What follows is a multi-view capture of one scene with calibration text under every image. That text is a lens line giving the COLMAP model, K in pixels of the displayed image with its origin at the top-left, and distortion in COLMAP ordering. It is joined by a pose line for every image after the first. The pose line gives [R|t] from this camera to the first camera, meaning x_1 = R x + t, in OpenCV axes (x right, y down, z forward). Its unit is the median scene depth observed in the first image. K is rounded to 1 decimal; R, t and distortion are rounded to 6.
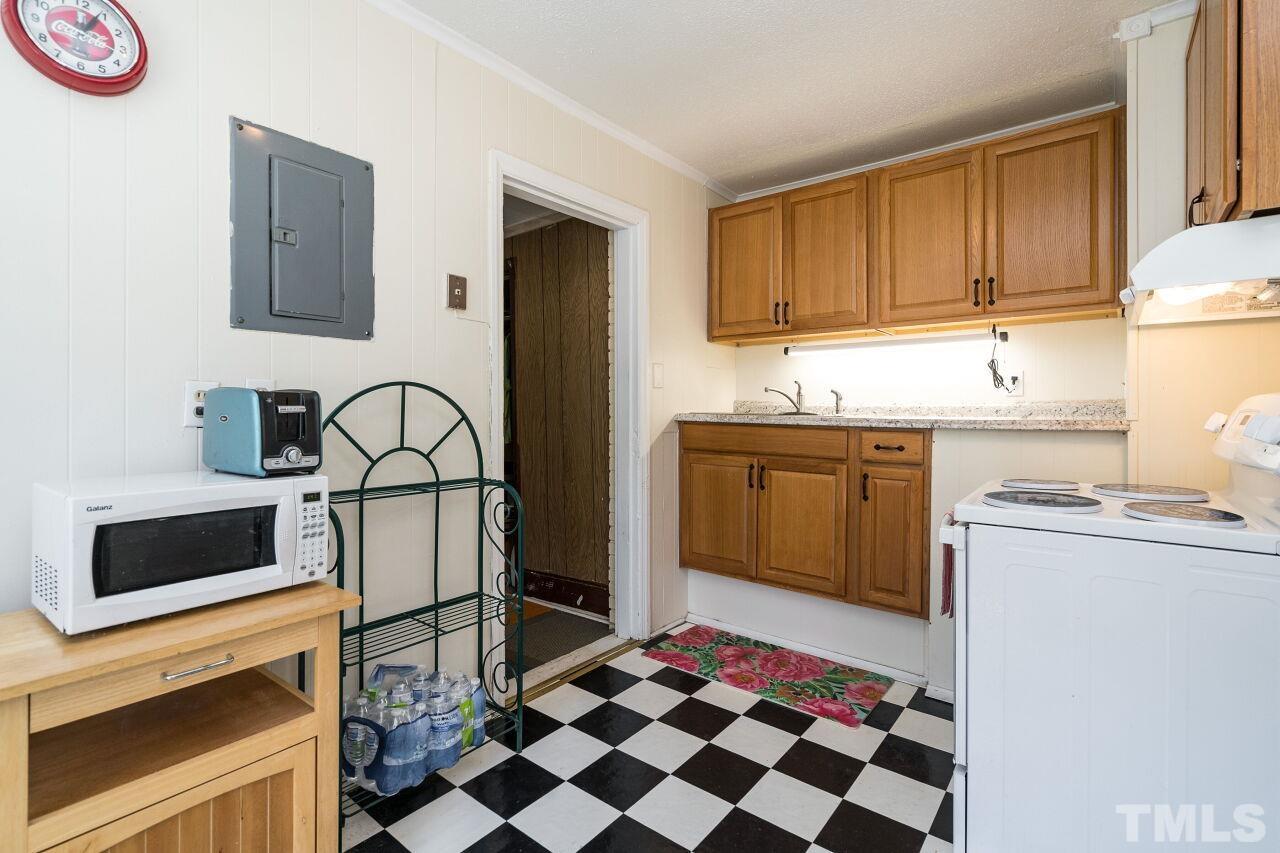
lens RADIAL K [[580.3, 0, 638.8], [0, 580.3, 418.9], [0, 0, 1]] dist [-0.004306, 0.000068]
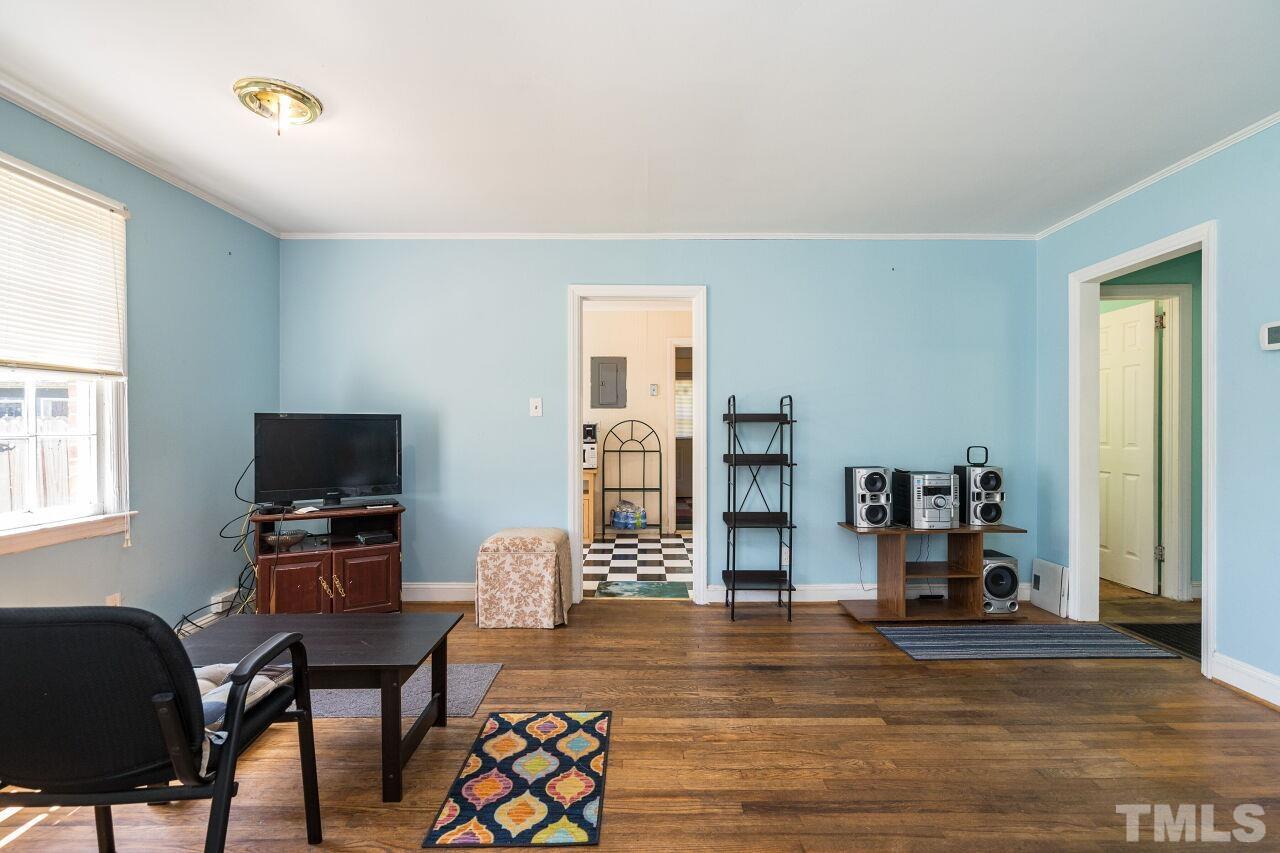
lens RADIAL K [[580.3, 0, 638.8], [0, 580.3, 429.8], [0, 0, 1]] dist [-0.004306, 0.000068]
pose [[0.628945, 0.001927, -0.777448, 2.352927], [-0.002475, 0.999997, 0.000476, -0.008837], [0.777446, 0.001624, 0.628947, -1.151979]]
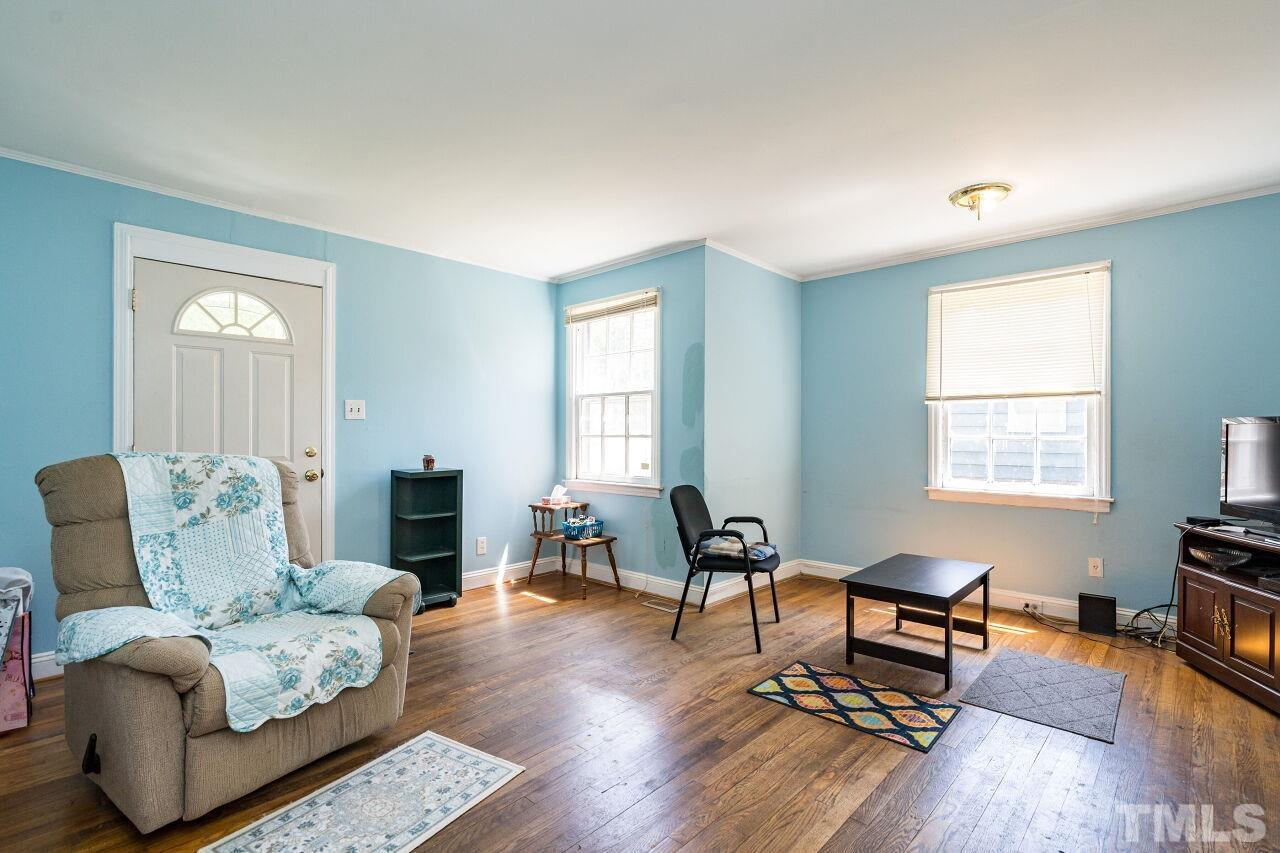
lens RADIAL K [[605.7, 0, 621.1], [0, 605.7, 438.0], [0, 0, 1]] dist [-0.003312, -0.000017]
pose [[-0.996195, -0.006300, 0.086926, 1.783979], [-0.005284, 0.999915, 0.011911, -0.009428], [-0.086994, 0.011406, -0.996144, 0.939418]]
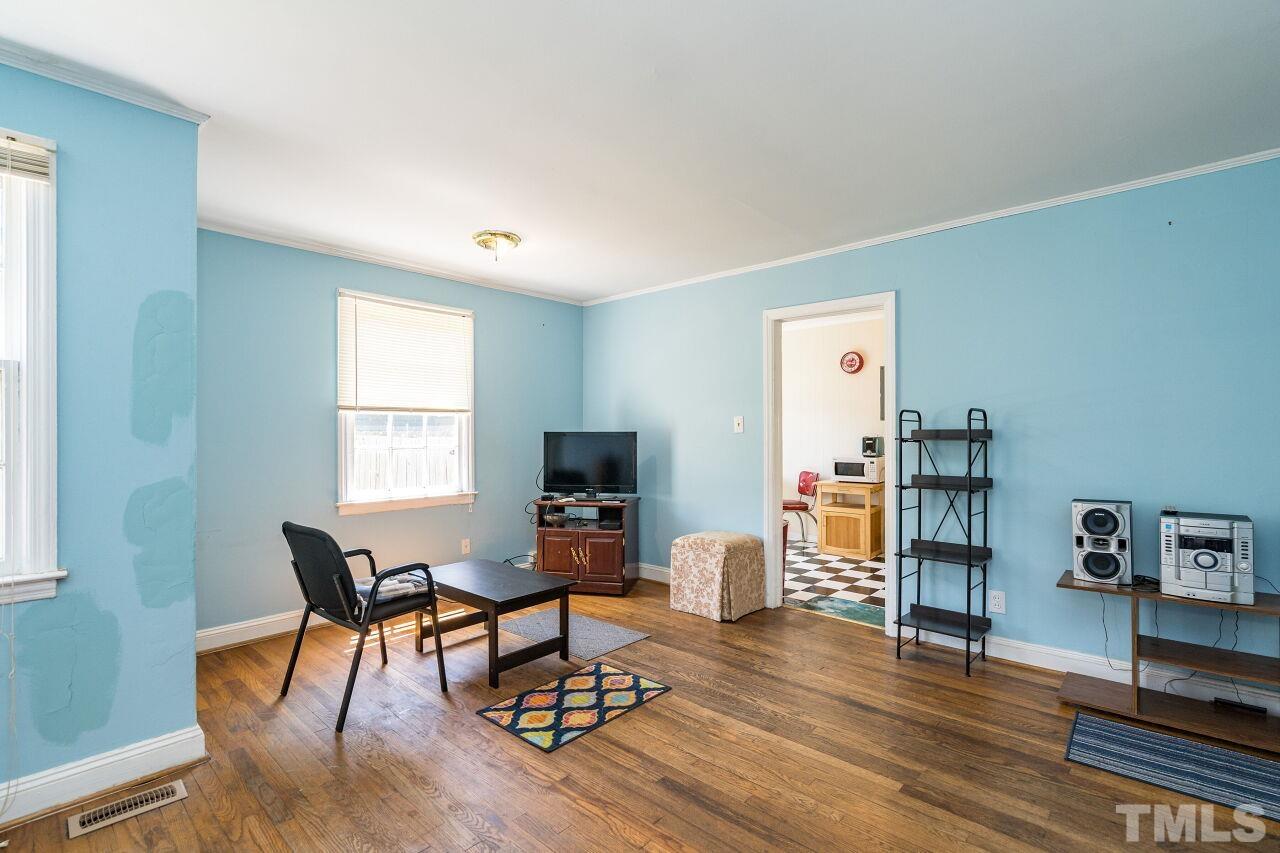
lens RADIAL K [[580.3, 0, 643.5], [0, 580.3, 432.2], [0, 0, 1]] dist [-0.004306, 0.000068]
pose [[-0.053871, -0.003583, -0.998541, 2.862958], [-0.004509, 0.999984, -0.003345, -0.049889], [0.998538, 0.004323, -0.053886, -0.343792]]
